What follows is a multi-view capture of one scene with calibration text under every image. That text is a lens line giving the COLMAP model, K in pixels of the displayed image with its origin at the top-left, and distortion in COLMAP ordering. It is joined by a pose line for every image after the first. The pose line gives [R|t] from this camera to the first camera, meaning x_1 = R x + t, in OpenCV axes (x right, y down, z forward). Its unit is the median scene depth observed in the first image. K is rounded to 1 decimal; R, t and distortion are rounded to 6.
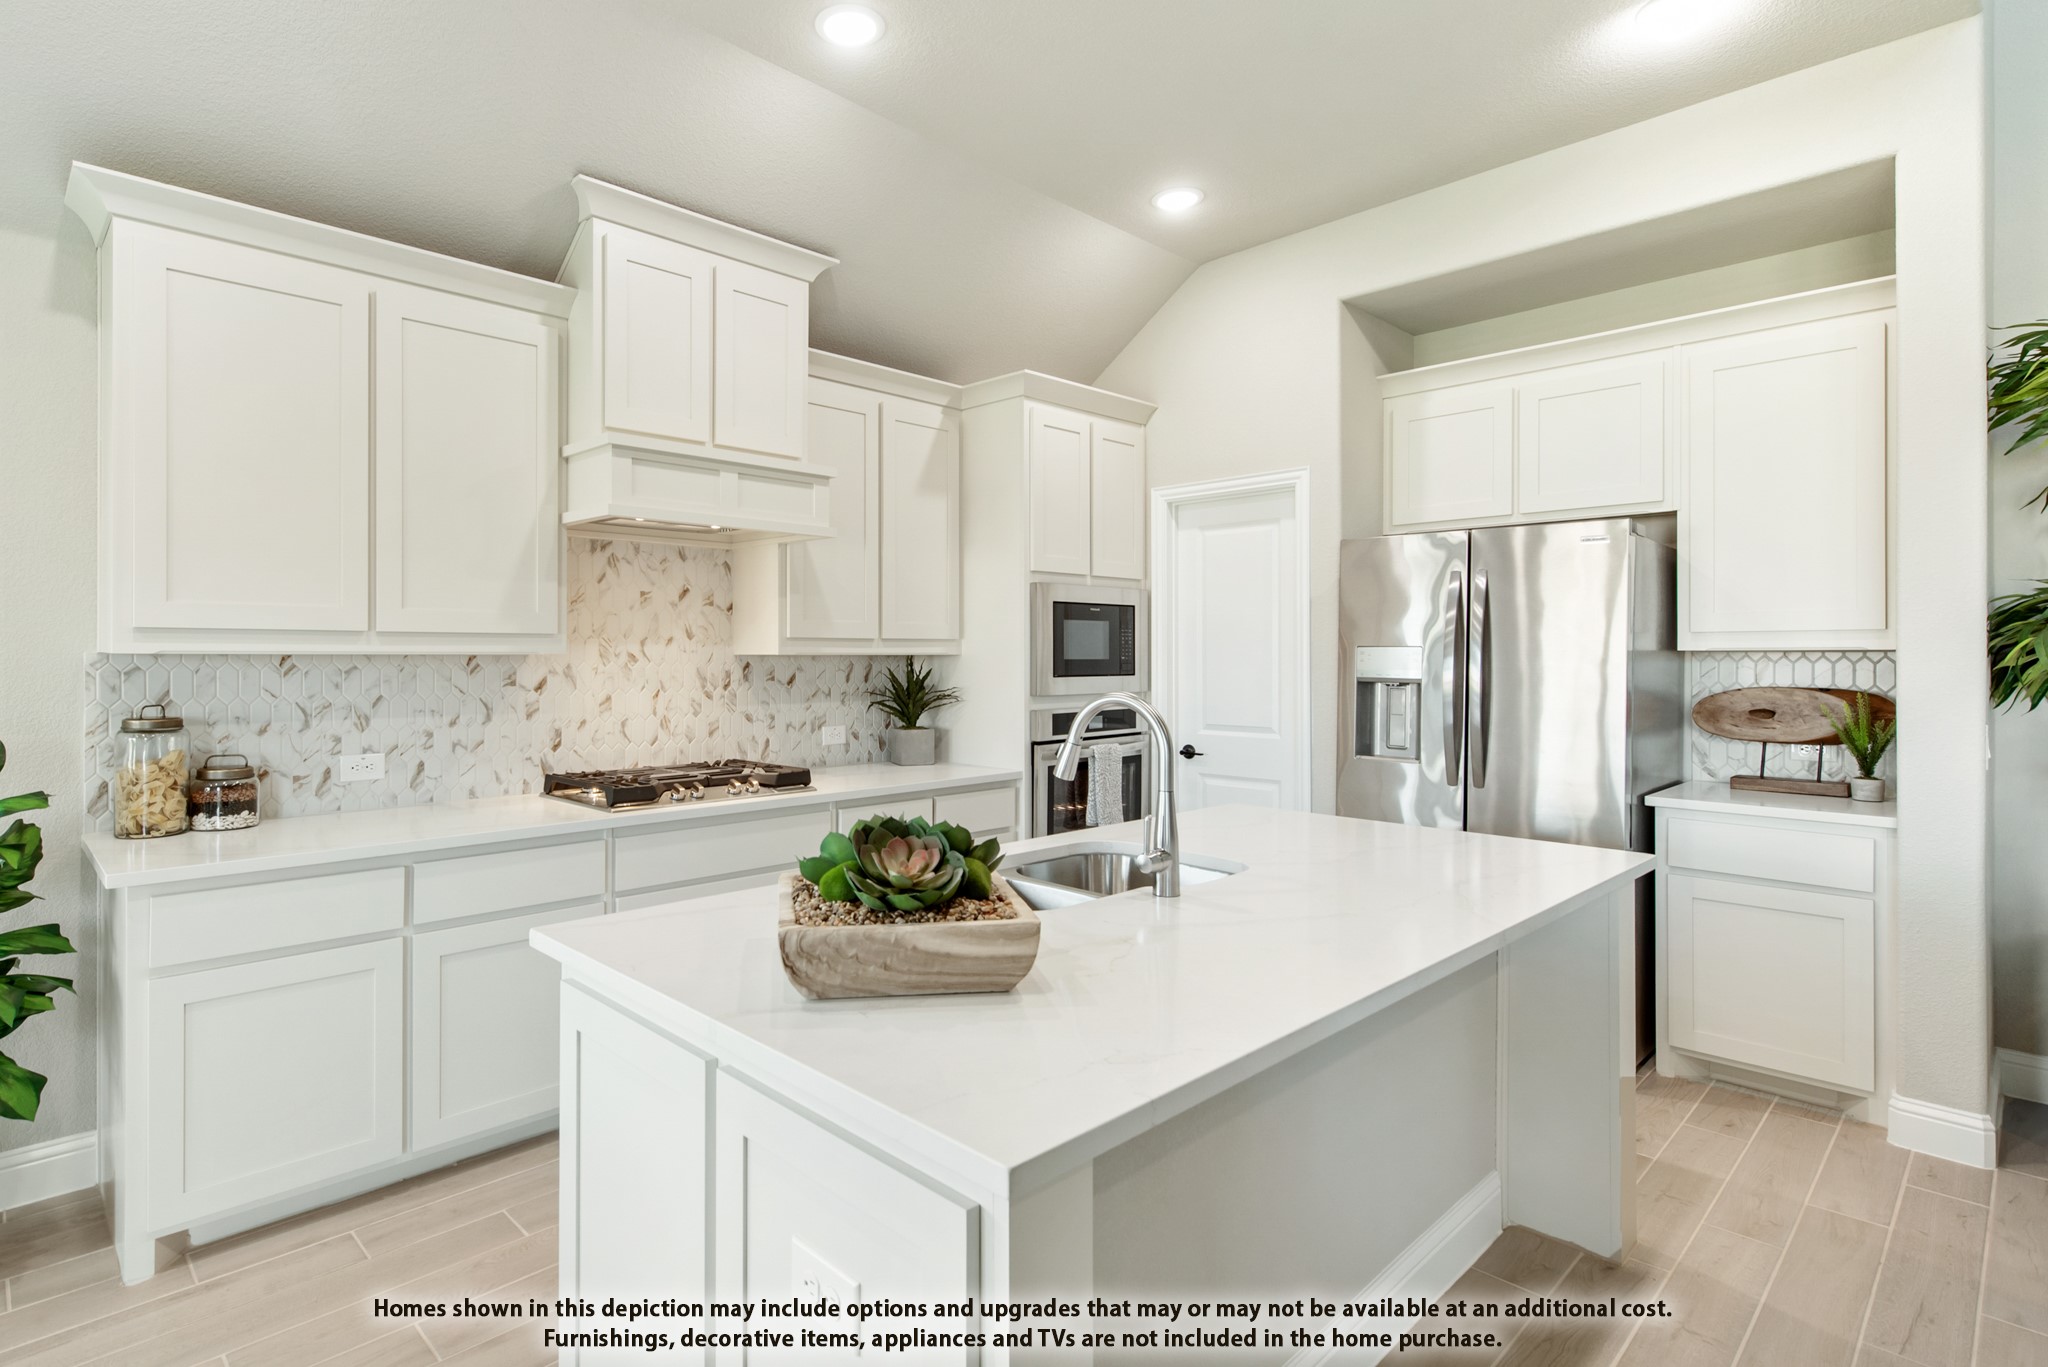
lens RADIAL K [[1033.3, 0, 916.2], [0, 1033.3, 657.1], [0, 0, 1]] dist [0.010567, -0.000076]
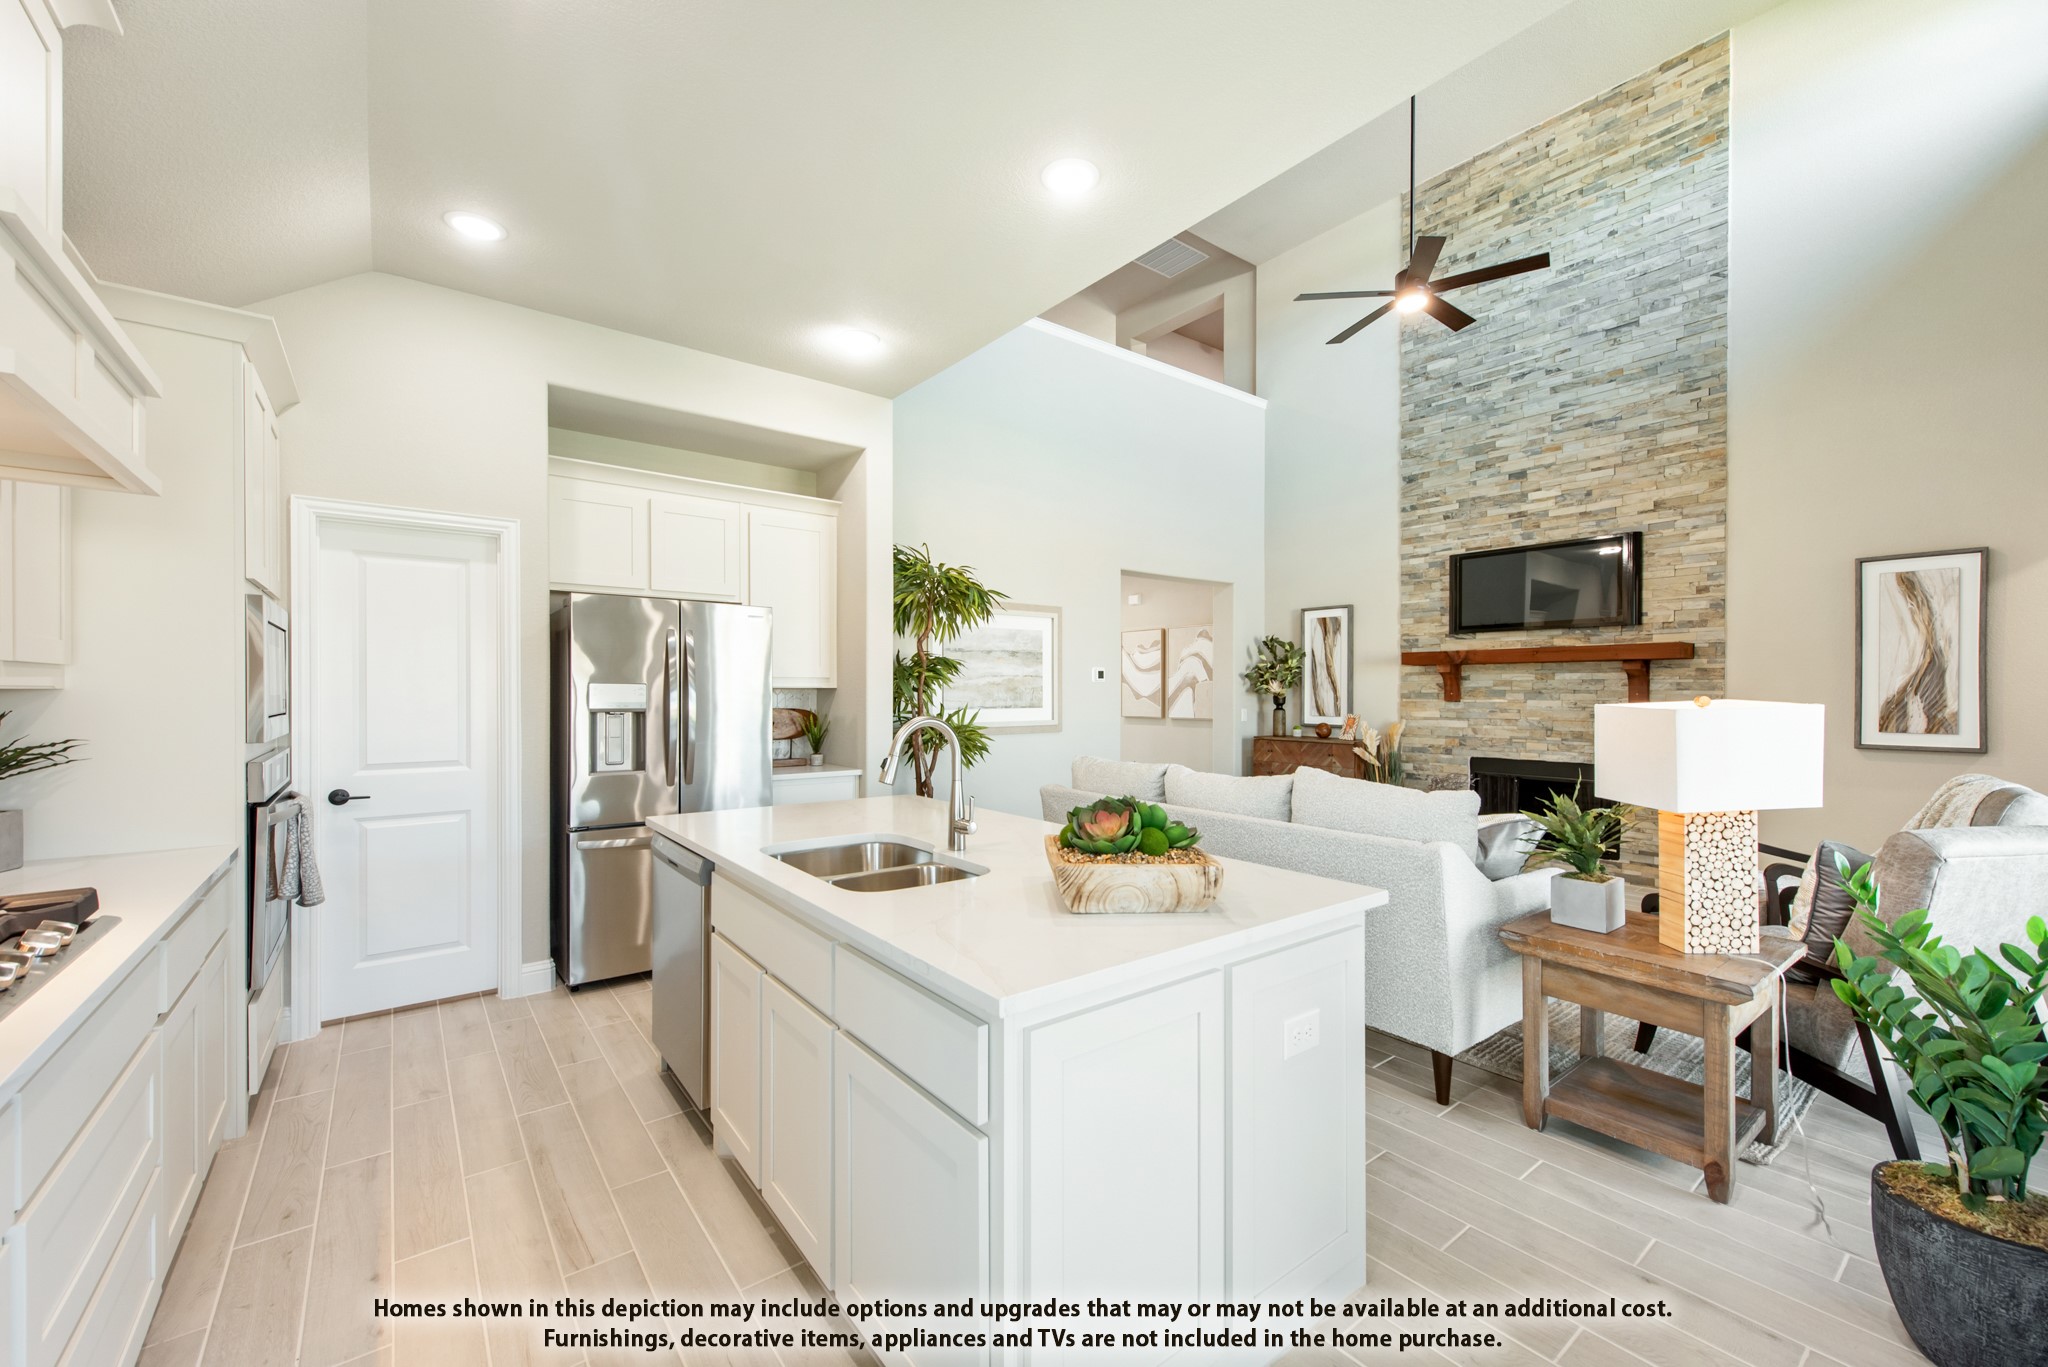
lens RADIAL K [[805.6, 0, 1026.9], [0, 805.6, 693.5], [0, 0, 1]] dist [0.016622, -0.005717]
pose [[0.083840, -0.002608, 0.996476, -0.488833], [0.001284, 0.999996, 0.002509, 0.000195], [-0.996478, 0.001069, 0.083843, 0.425997]]
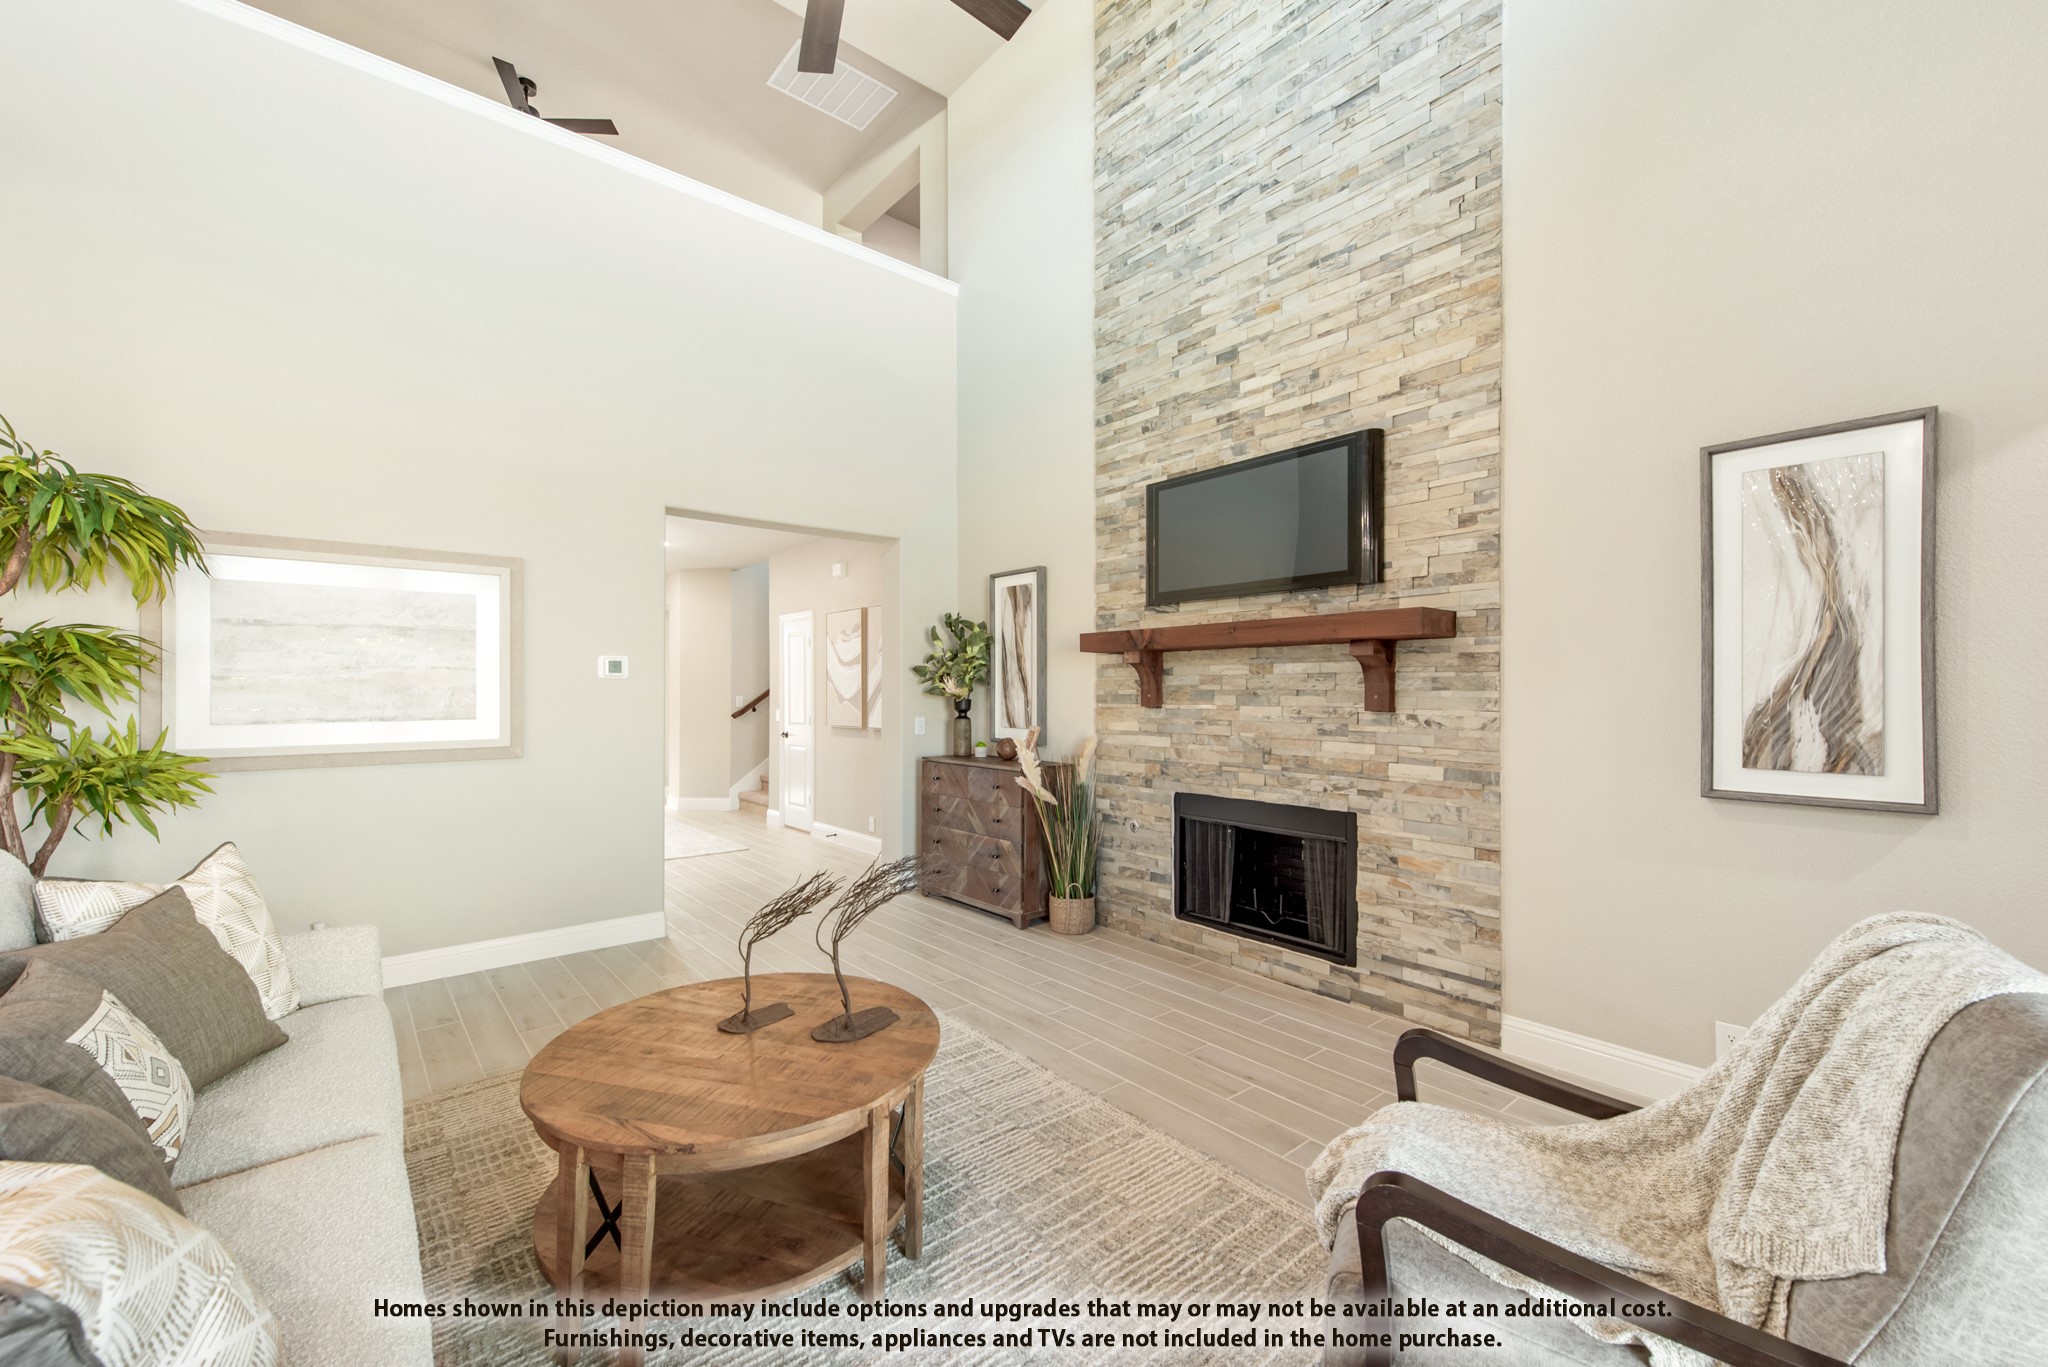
lens RADIAL K [[819.9, 0, 1010.3], [0, 819.9, 689.6], [0, 0, 1]] dist [0.016545, -0.006530]
pose [[0.051638, 0.002548, 0.998663, 0.170348], [0.002210, 0.999994, -0.002666, 0.000039], [-0.998663, 0.002345, 0.051632, -0.220717]]
